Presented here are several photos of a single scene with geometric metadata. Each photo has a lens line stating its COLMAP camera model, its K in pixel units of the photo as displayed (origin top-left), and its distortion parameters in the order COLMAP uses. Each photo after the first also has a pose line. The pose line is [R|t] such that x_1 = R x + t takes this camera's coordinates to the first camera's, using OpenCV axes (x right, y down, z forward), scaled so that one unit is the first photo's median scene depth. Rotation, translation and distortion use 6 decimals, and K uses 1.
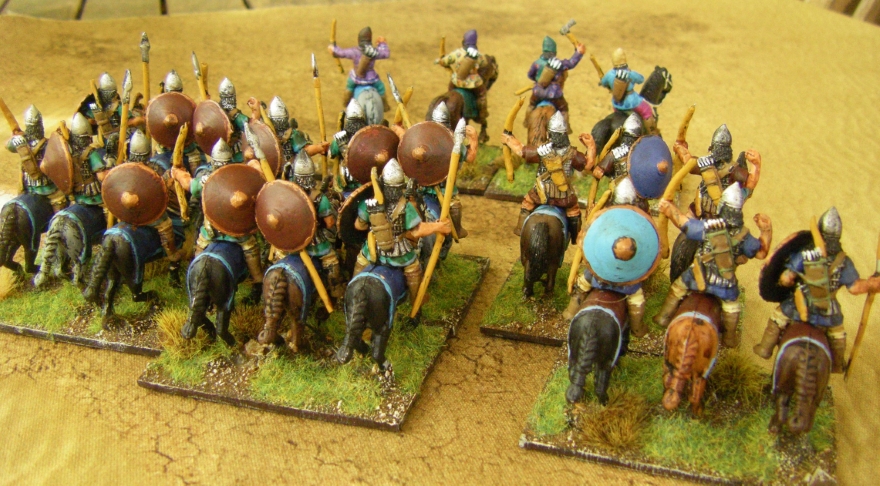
lens RADIAL K [[958.9, 0, 440.0], [0, 958.9, 243.0], [0, 0, 1]] dist [-0.126593, 0.061335]
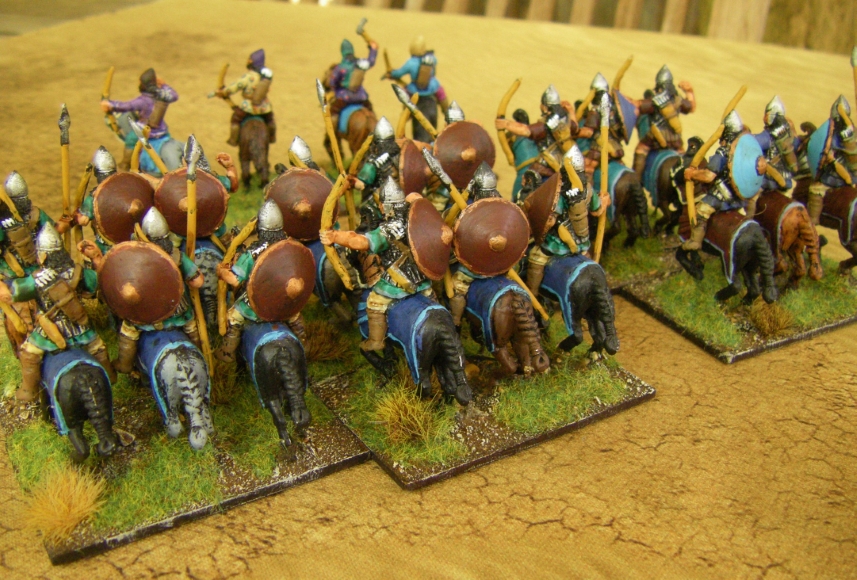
lens RADIAL K [[977.7, 0, 428.5], [0, 977.7, 290.0], [0, 0, 1]] dist [-0.117796, 0.009008]
pose [[0.698568, -0.324595, 0.637684, -0.741030], [0.314336, 0.939802, 0.134032, -0.113117], [-0.642803, 0.106816, 0.758548, 0.305362]]
